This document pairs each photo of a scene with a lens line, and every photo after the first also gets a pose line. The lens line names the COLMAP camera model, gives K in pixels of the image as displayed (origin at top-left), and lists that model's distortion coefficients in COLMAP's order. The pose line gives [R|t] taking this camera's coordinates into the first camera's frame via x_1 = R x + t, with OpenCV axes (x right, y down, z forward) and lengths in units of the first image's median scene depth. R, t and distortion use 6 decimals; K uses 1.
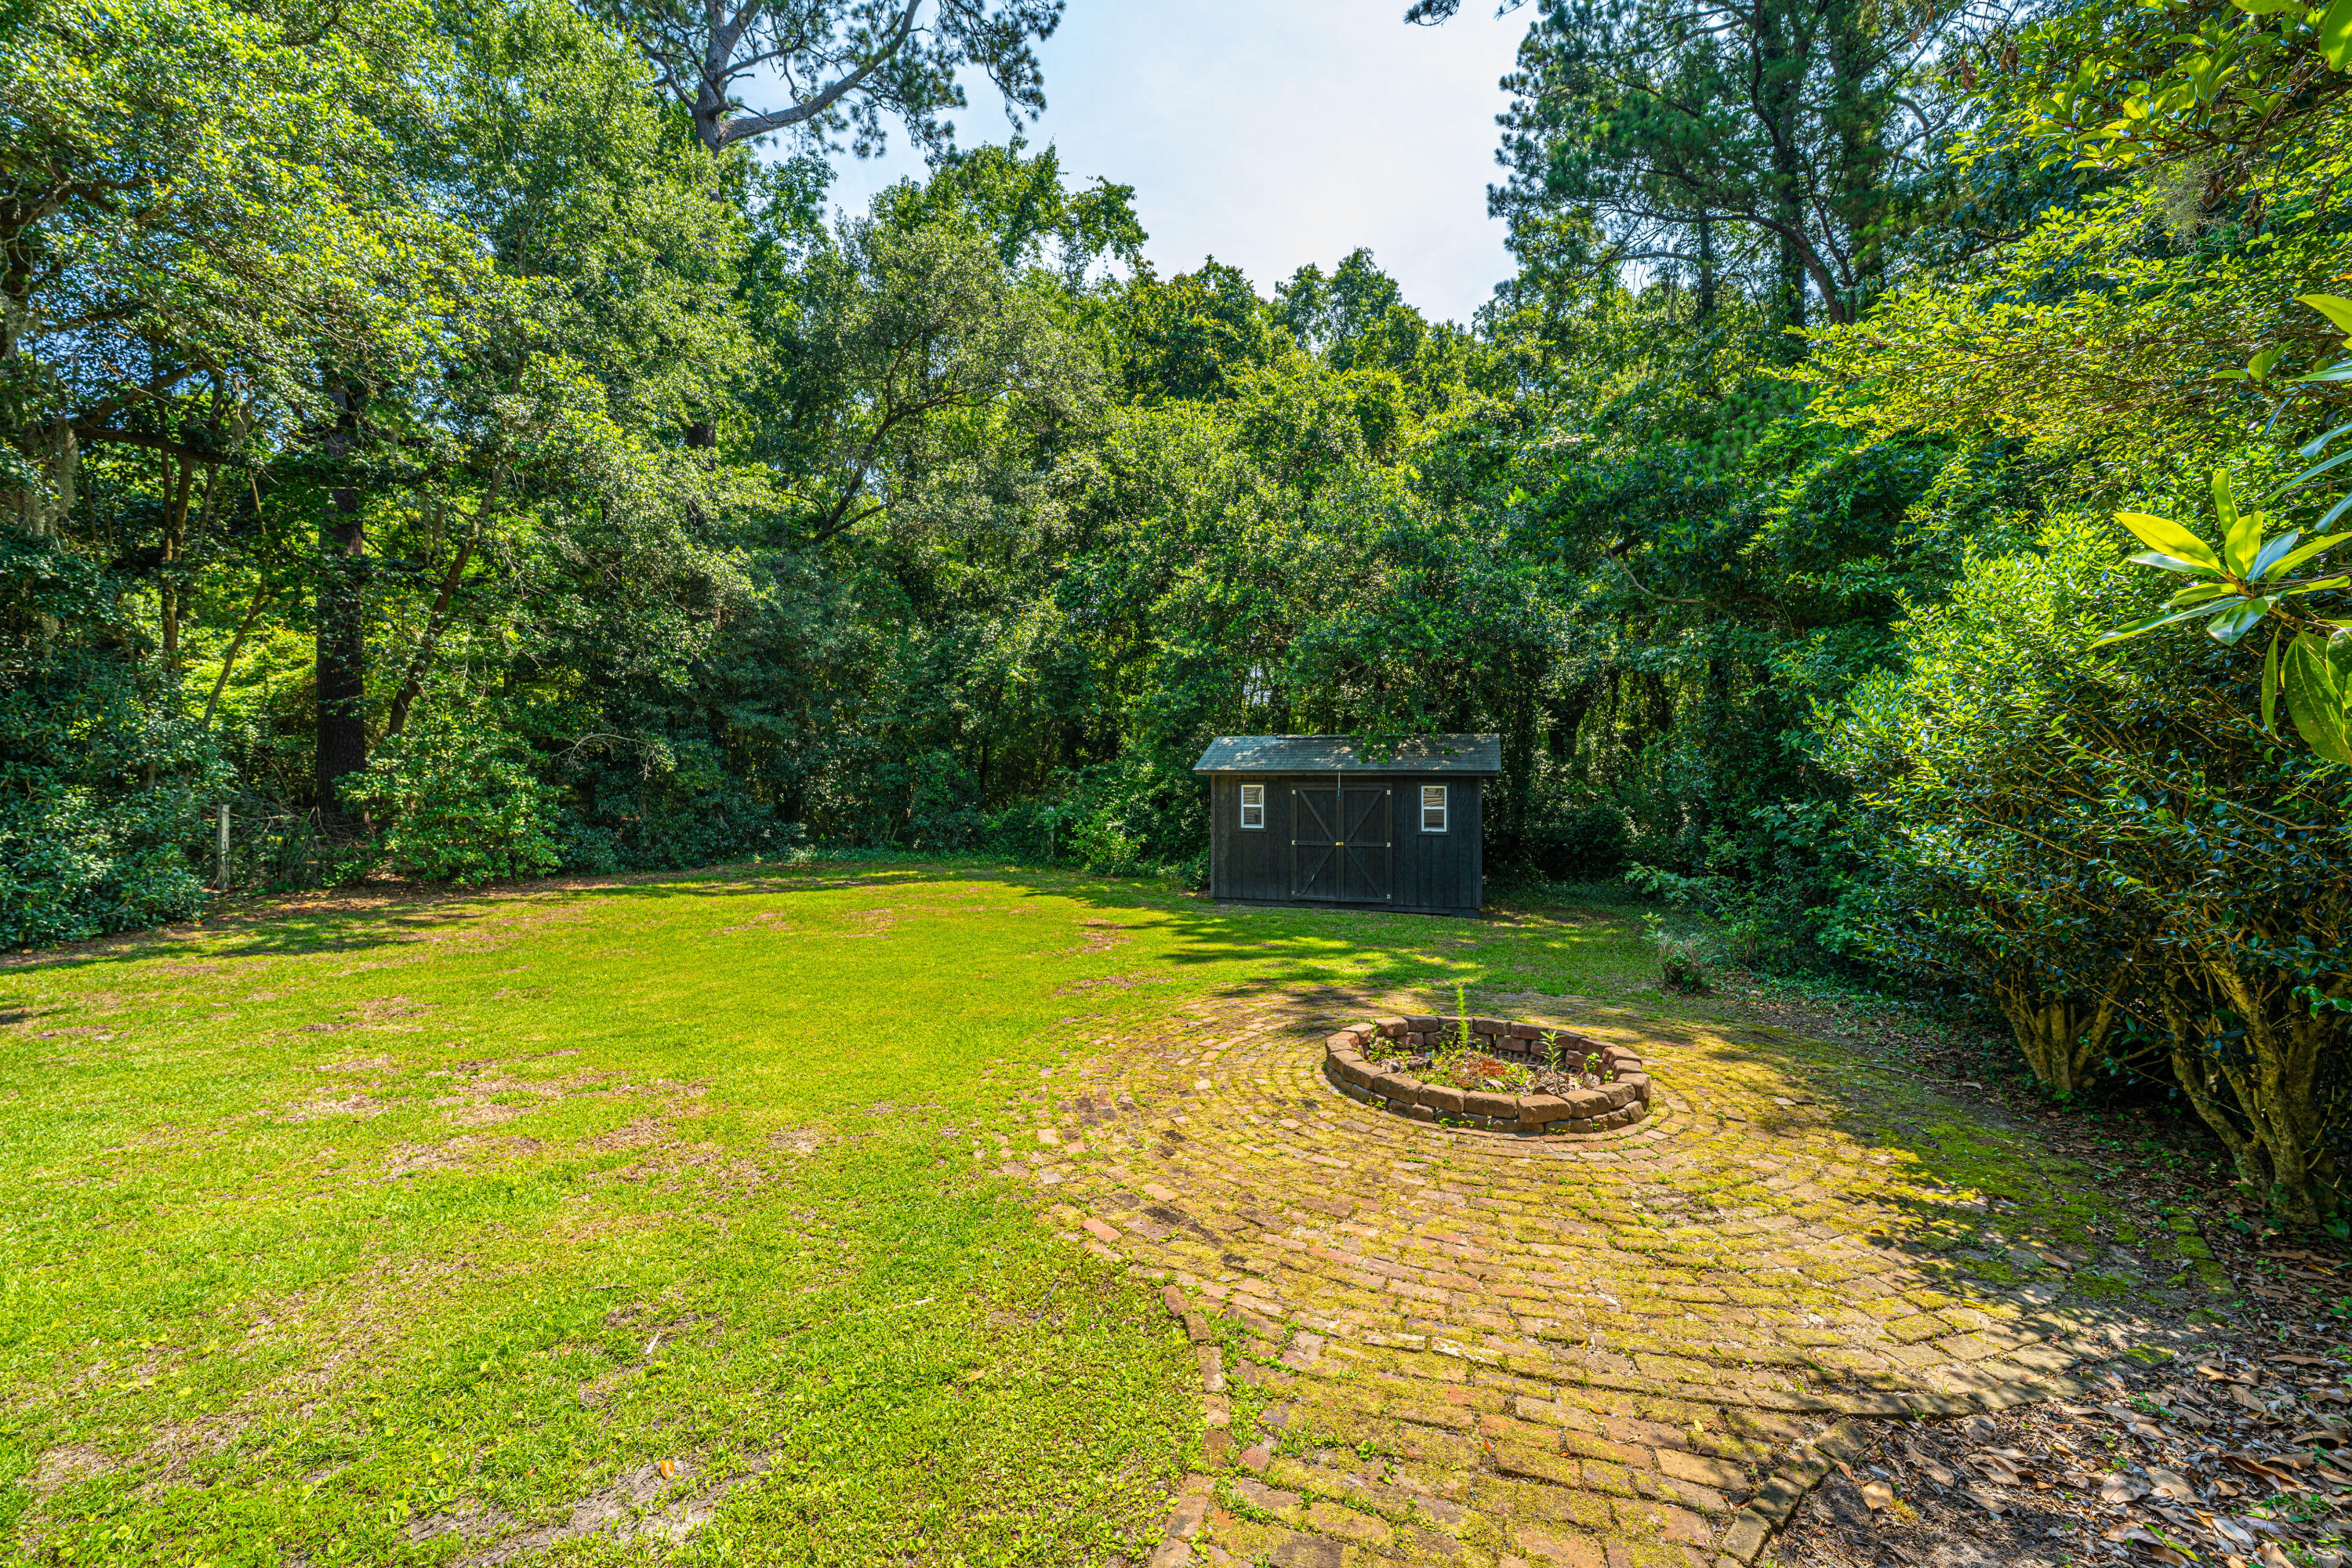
lens RADIAL K [[979.7, 0, 1169.2], [0, 979.7, 782.9], [0, 0, 1]] dist [-0.001540, -0.000305]
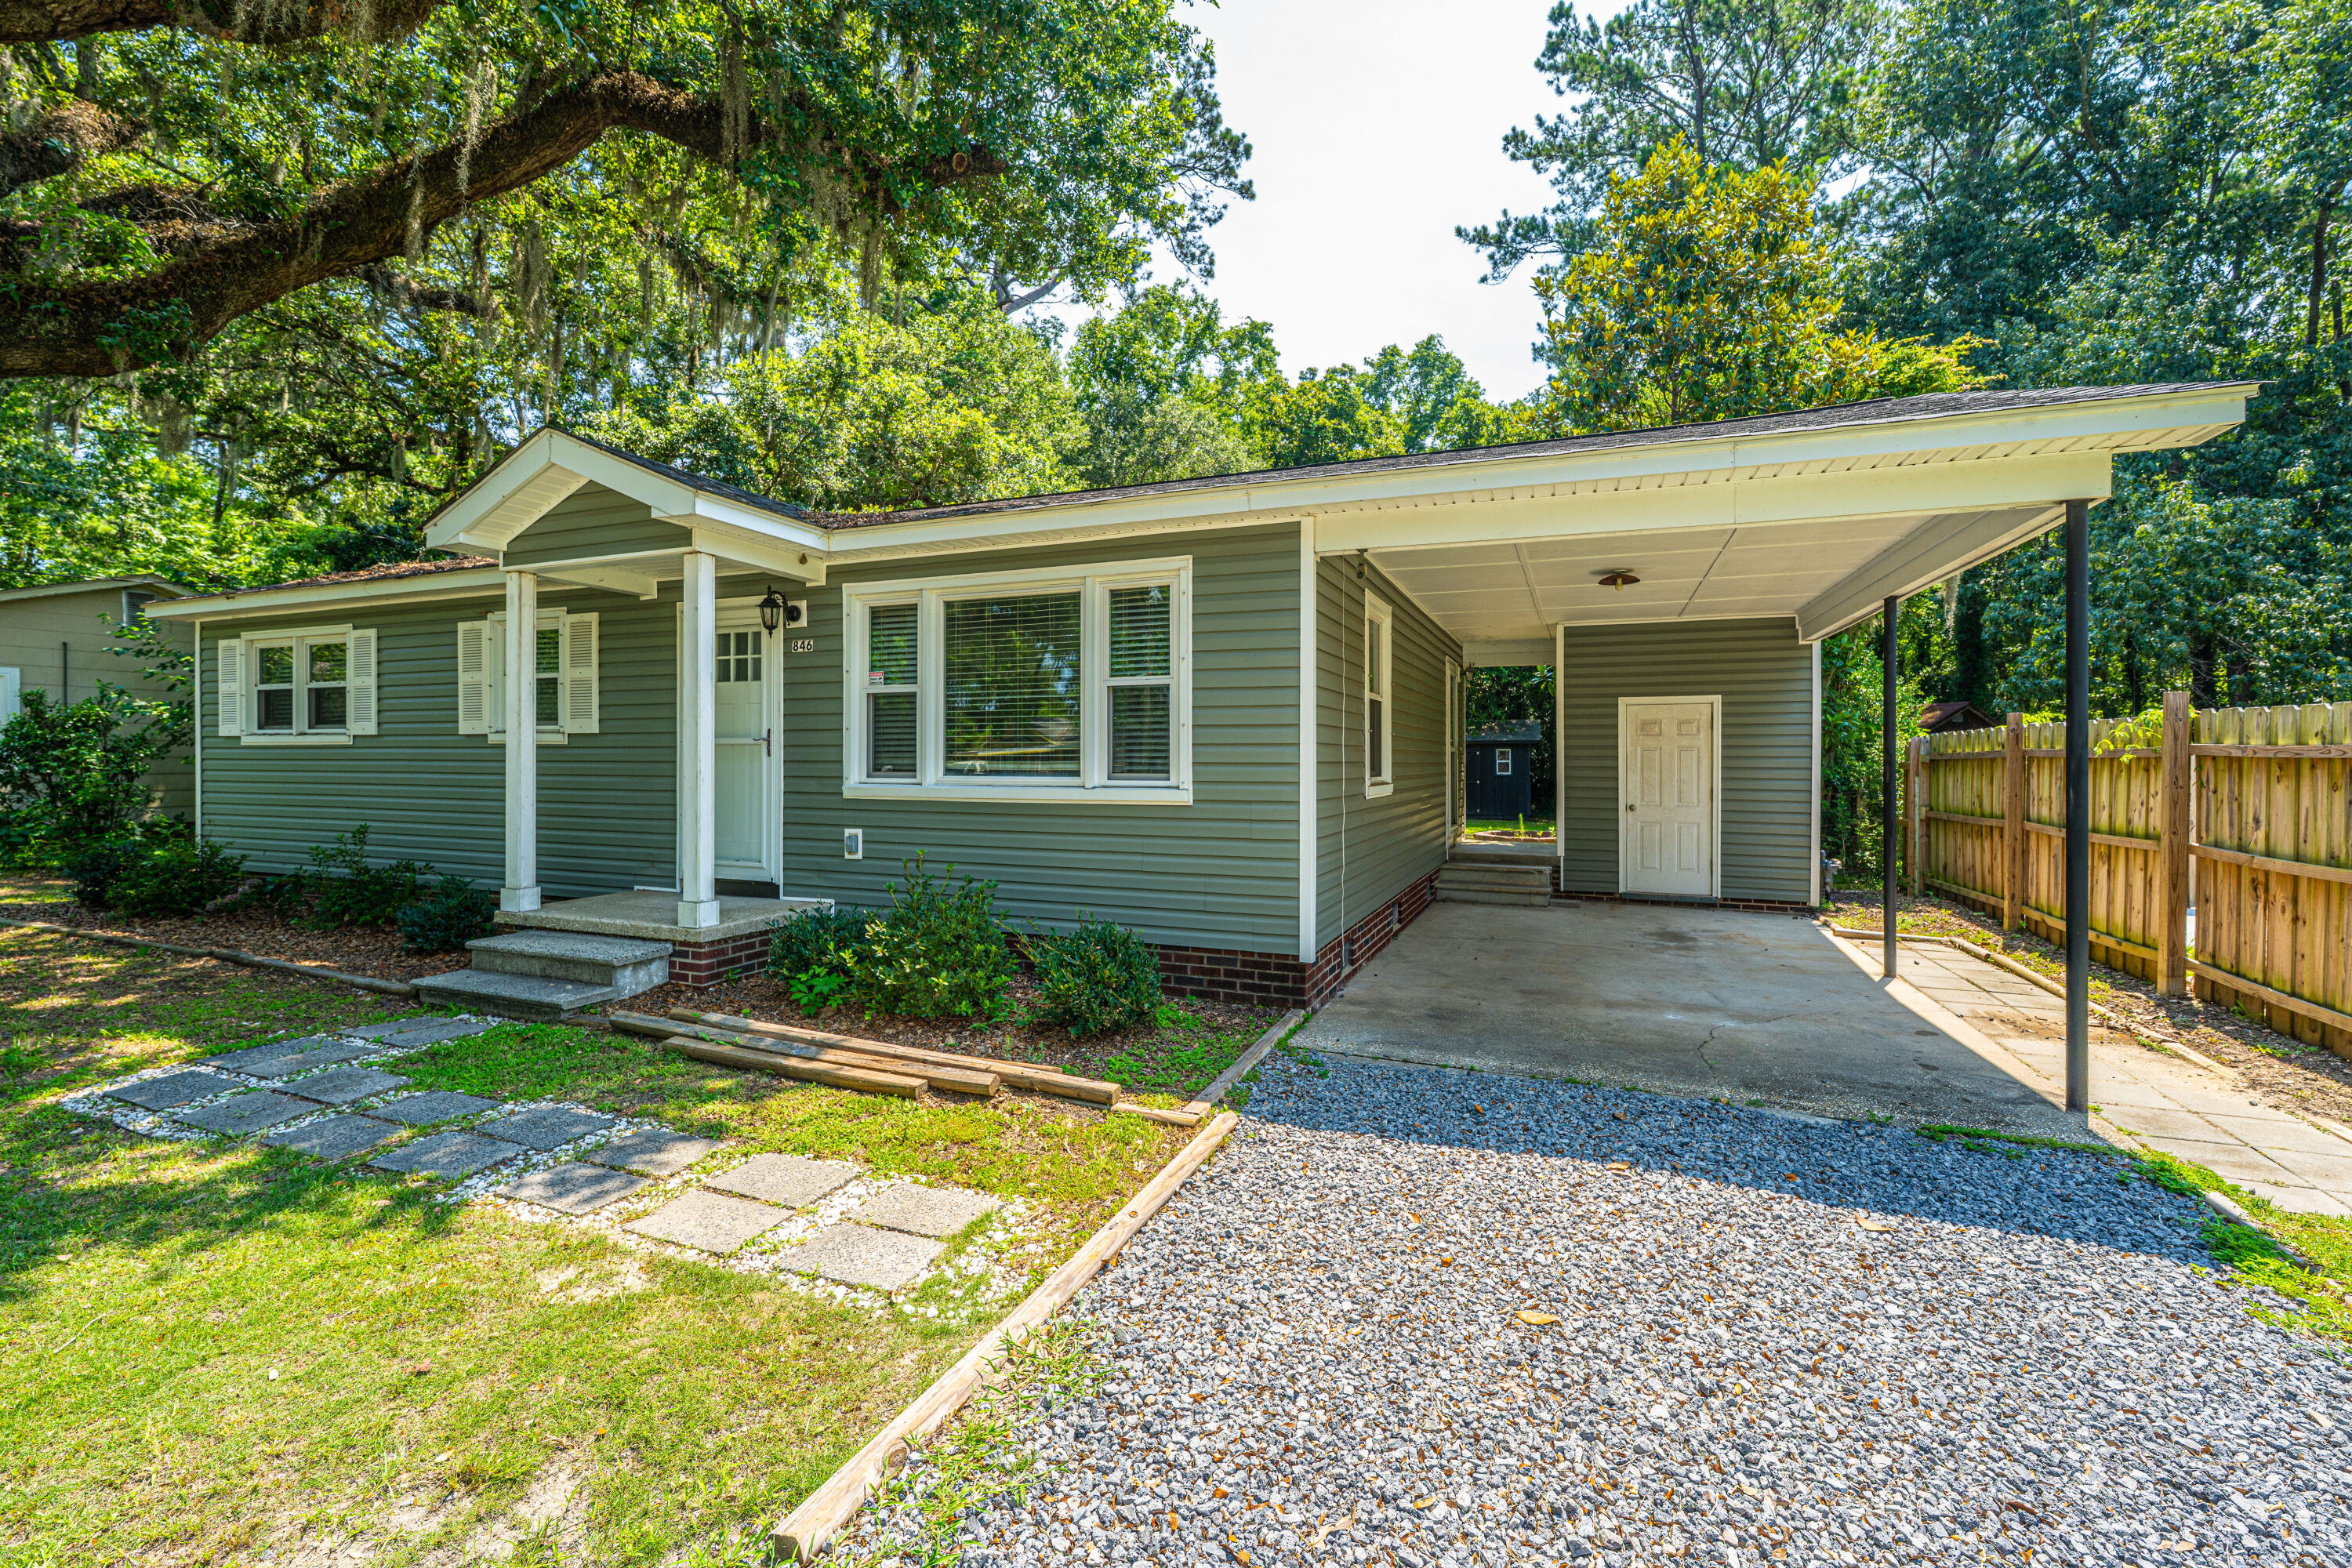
lens RADIAL K [[979.7, 0, 1183.9], [0, 979.7, 769.1], [0, 0, 1]] dist [-0.001540, -0.000305]
pose [[0.999159, -0.015433, -0.037989, -0.196433], [0.015779, 0.999837, 0.008826, 0.011969], [0.037847, -0.009418, 0.999239, -0.650158]]
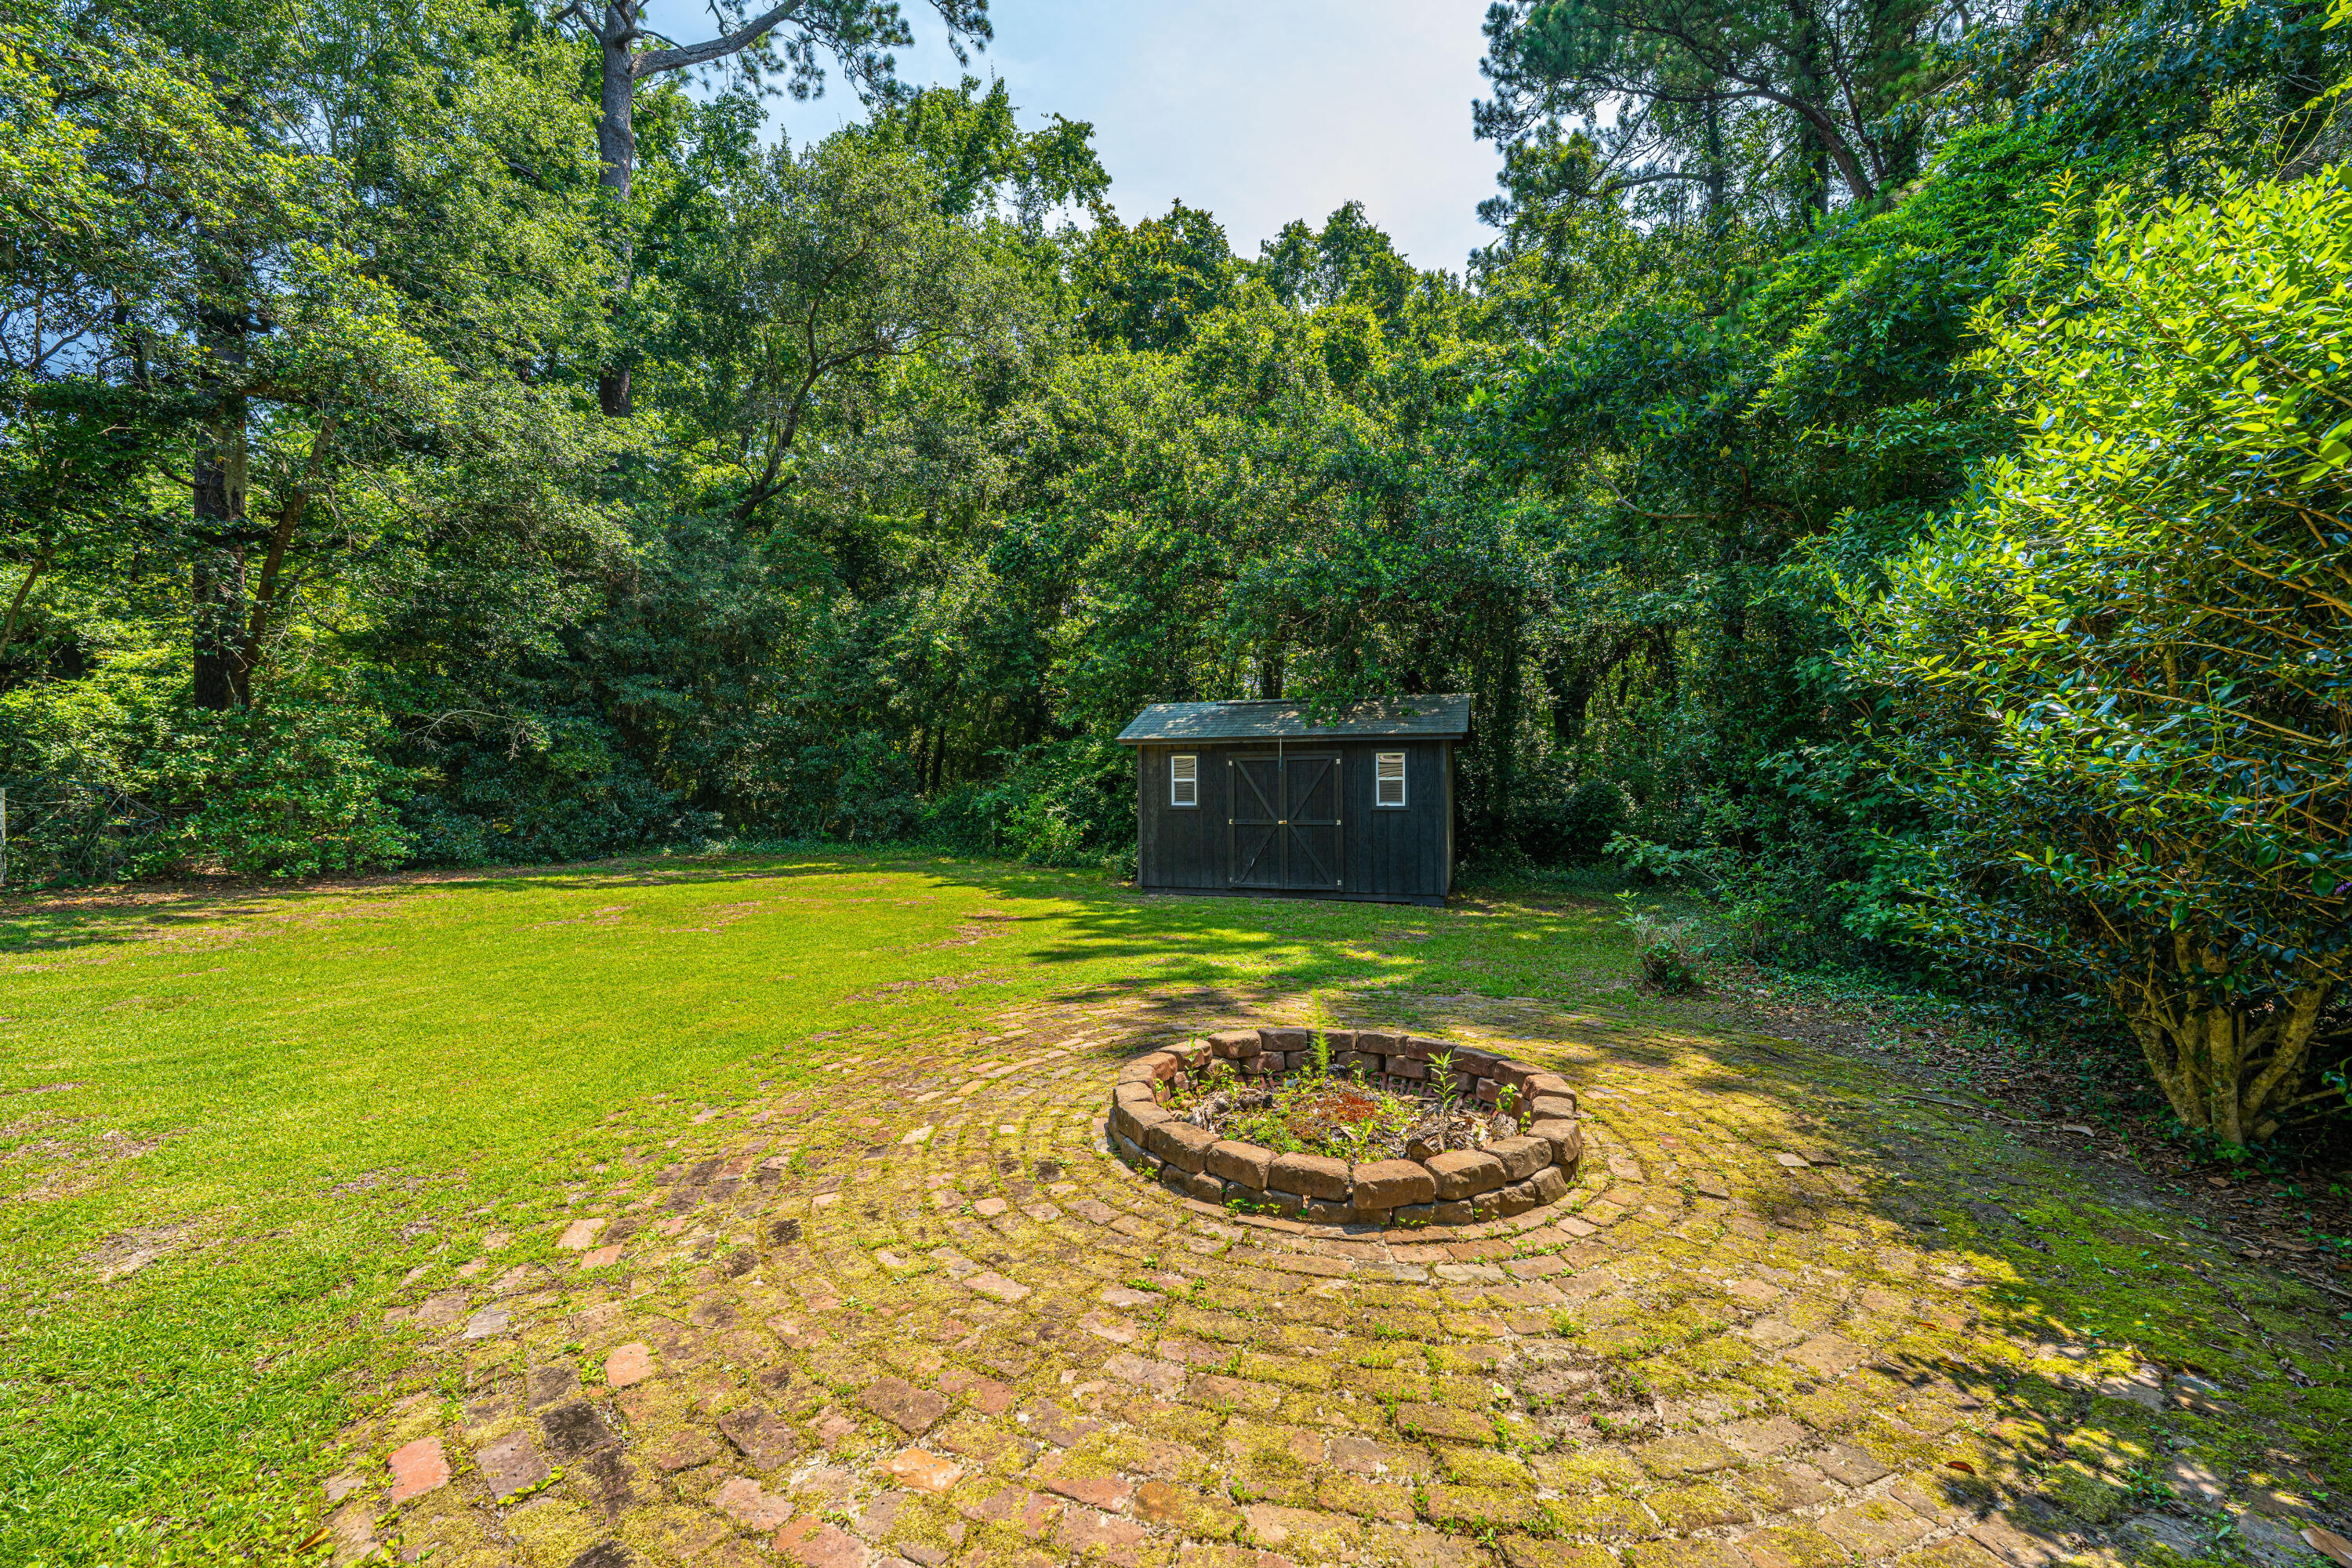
lens RADIAL K [[979.7, 0, 1170.5], [0, 979.7, 793.3], [0, 0, 1]] dist [-0.001540, -0.000305]
pose [[0.999757, -0.009821, -0.019729, 0.080921], [0.009982, 0.999917, 0.008087, 0.025213], [0.019648, -0.008282, 0.999773, 0.120598]]
